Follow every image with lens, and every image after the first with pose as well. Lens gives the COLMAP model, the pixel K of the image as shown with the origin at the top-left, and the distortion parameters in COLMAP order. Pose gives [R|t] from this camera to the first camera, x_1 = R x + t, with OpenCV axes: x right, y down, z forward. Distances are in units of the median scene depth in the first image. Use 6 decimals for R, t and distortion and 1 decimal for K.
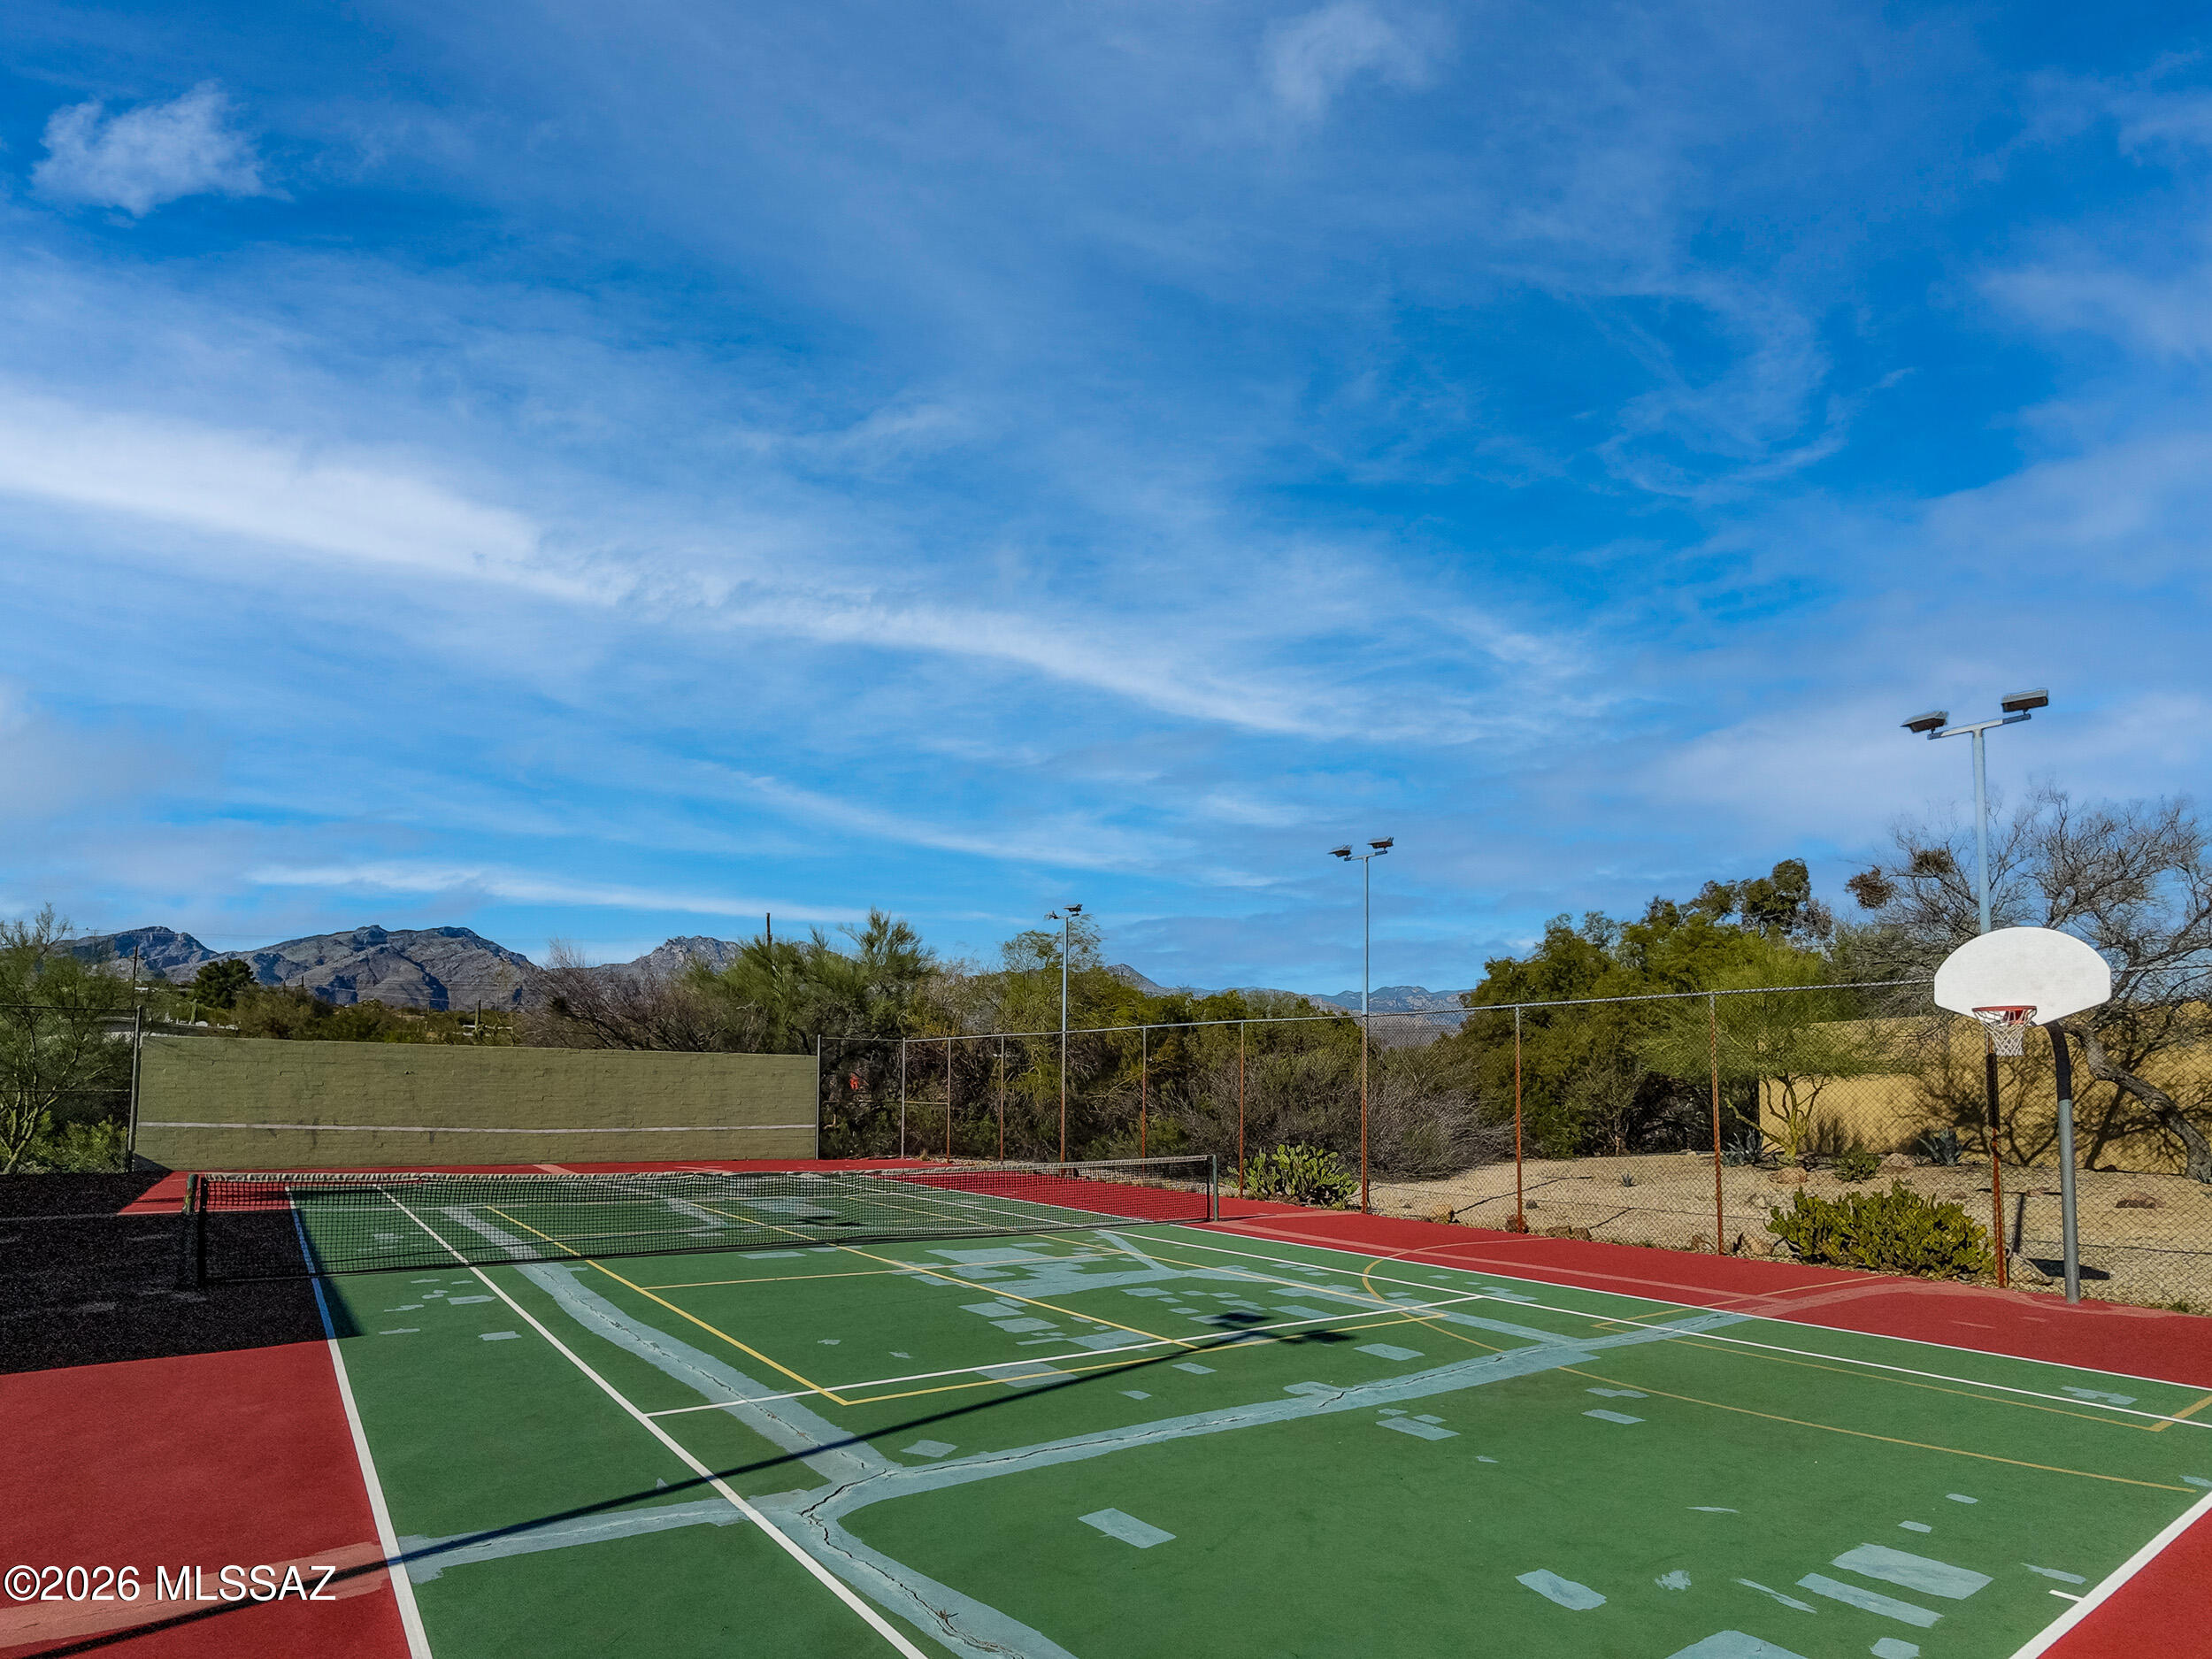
lens RADIAL K [[1078.7, 0, 1106.0], [0, 1078.7, 829.5], [0, 0, 1]] dist [-0.000931, 0.002658]
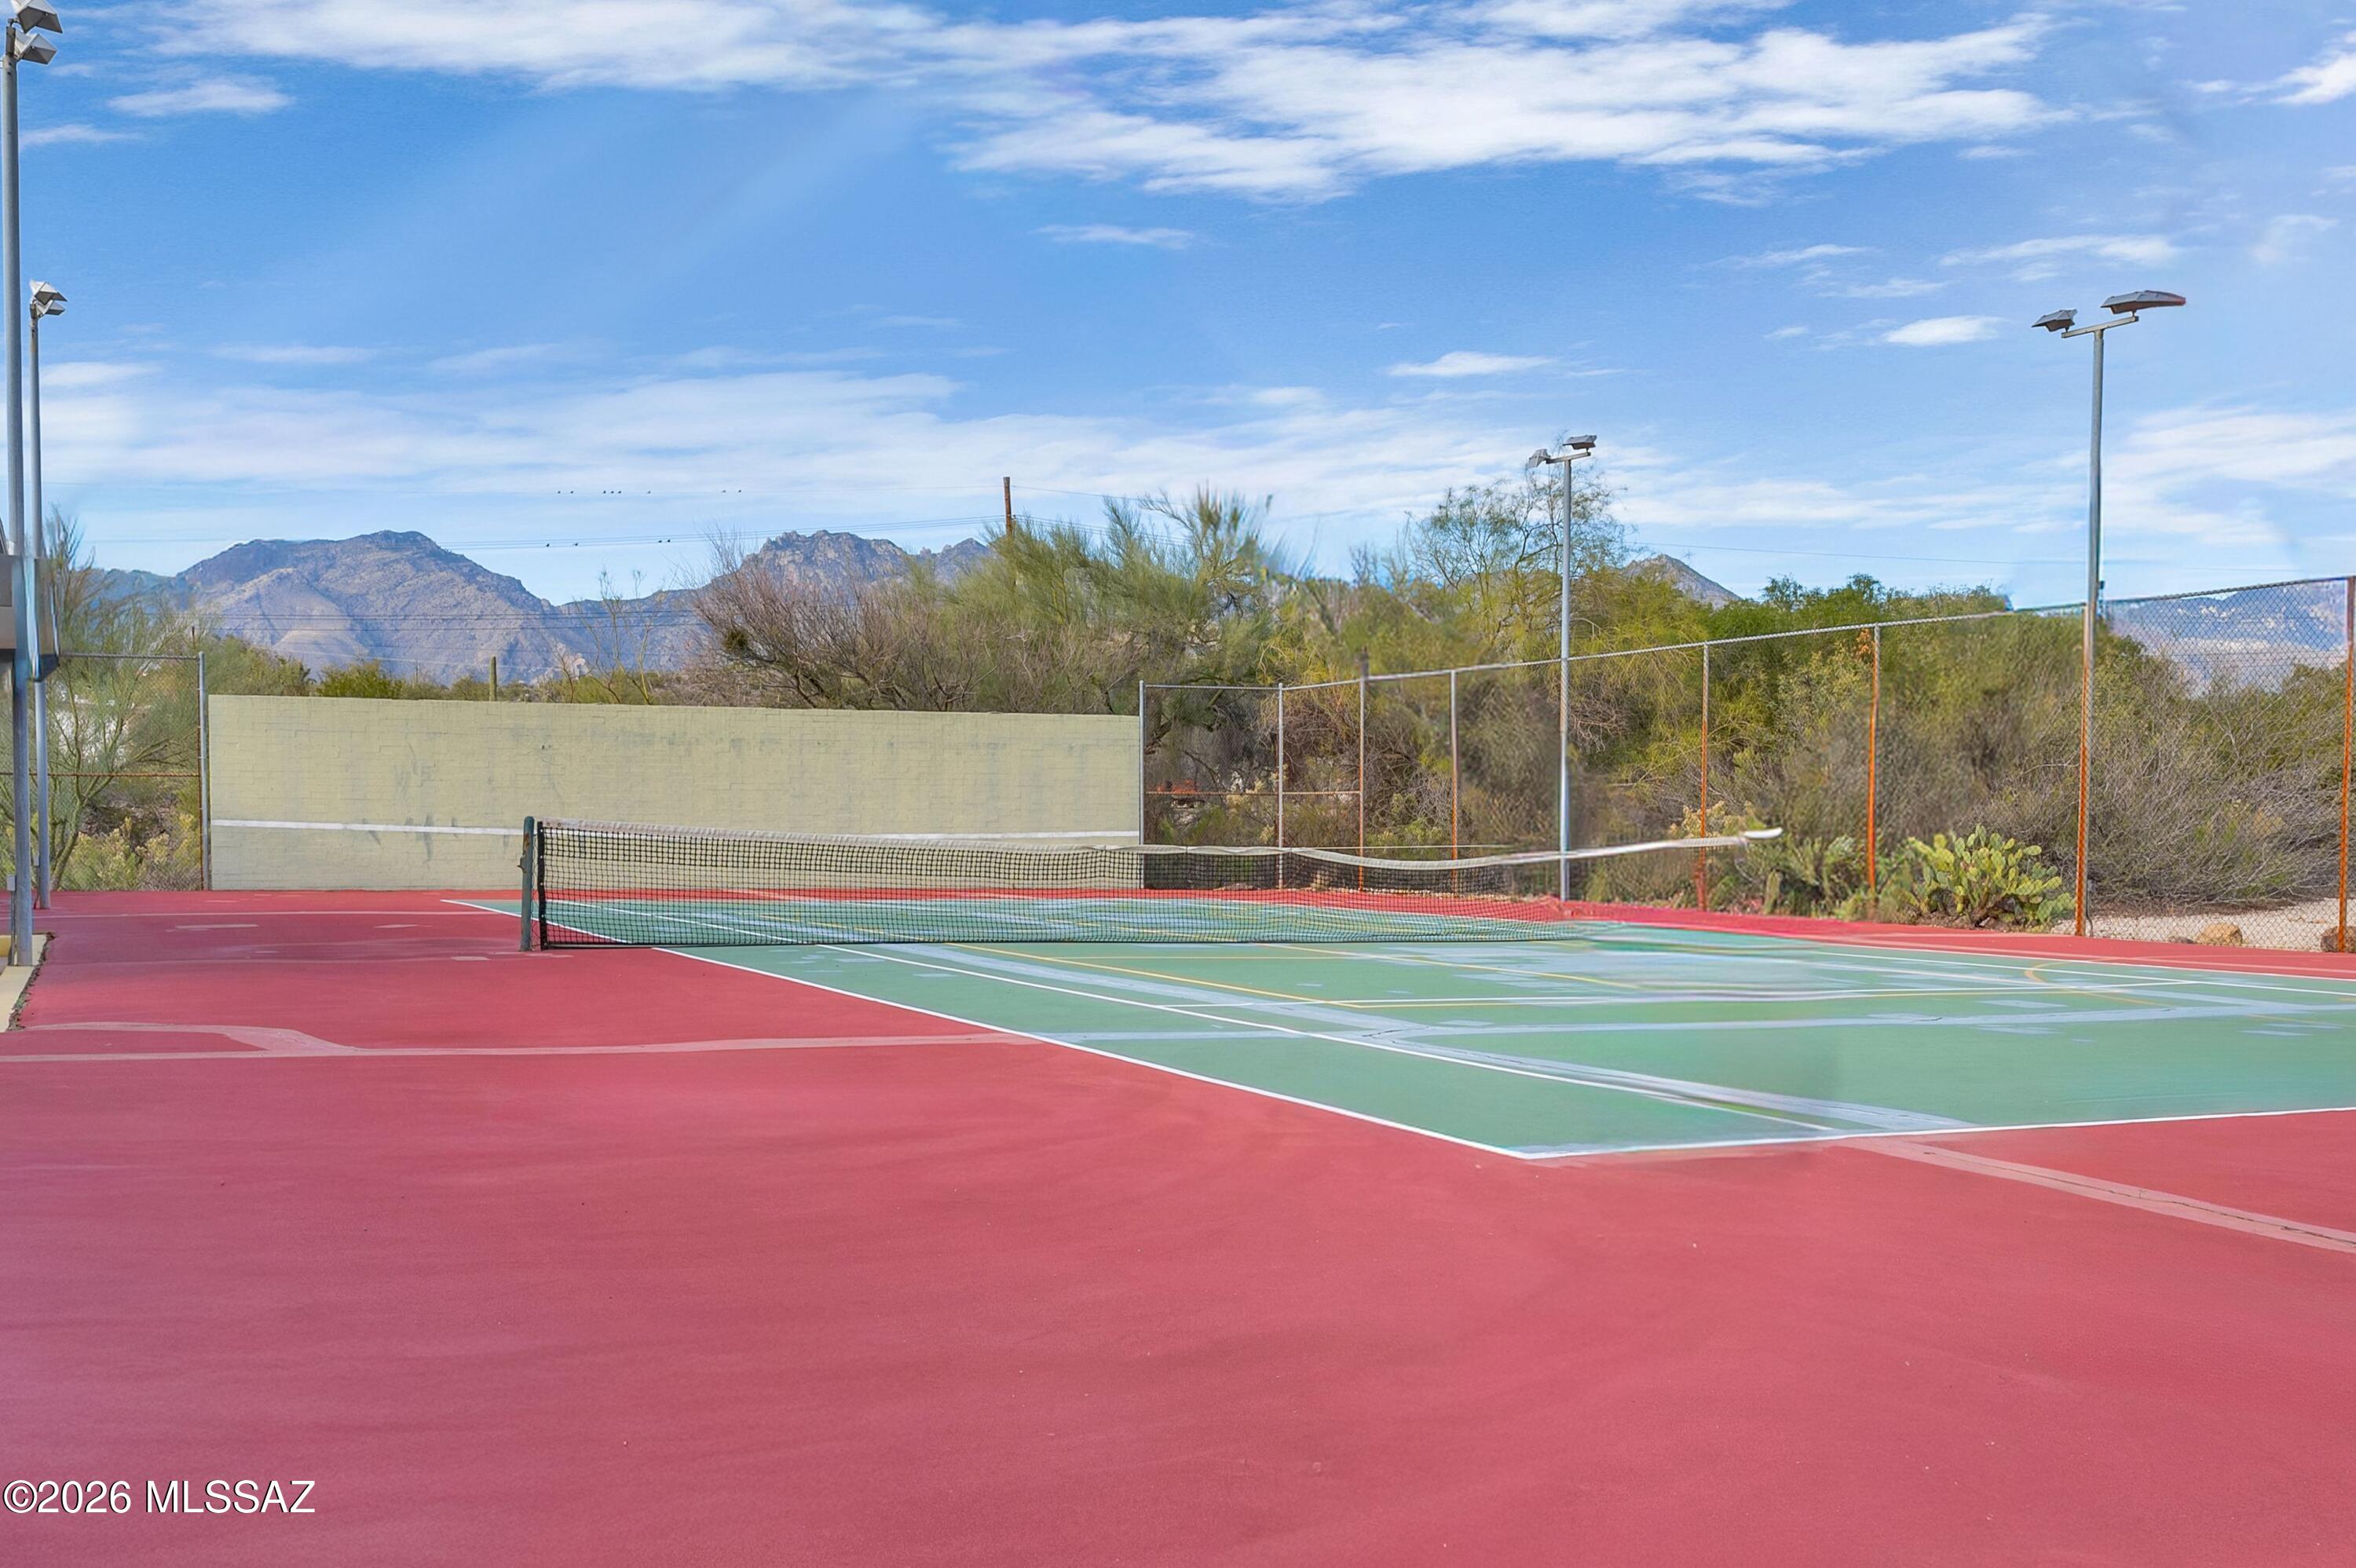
lens RADIAL K [[2453.3, 0, 1178.0], [0, 2453.3, 784.0], [0, 0, 1]] dist [0.004962, -0.001525]
pose [[0.983419, -0.021757, -0.180041, -0.003790], [0.058643, 0.977591, 0.202180, -0.023336], [0.171607, -0.209385, 0.962657, -0.285649]]
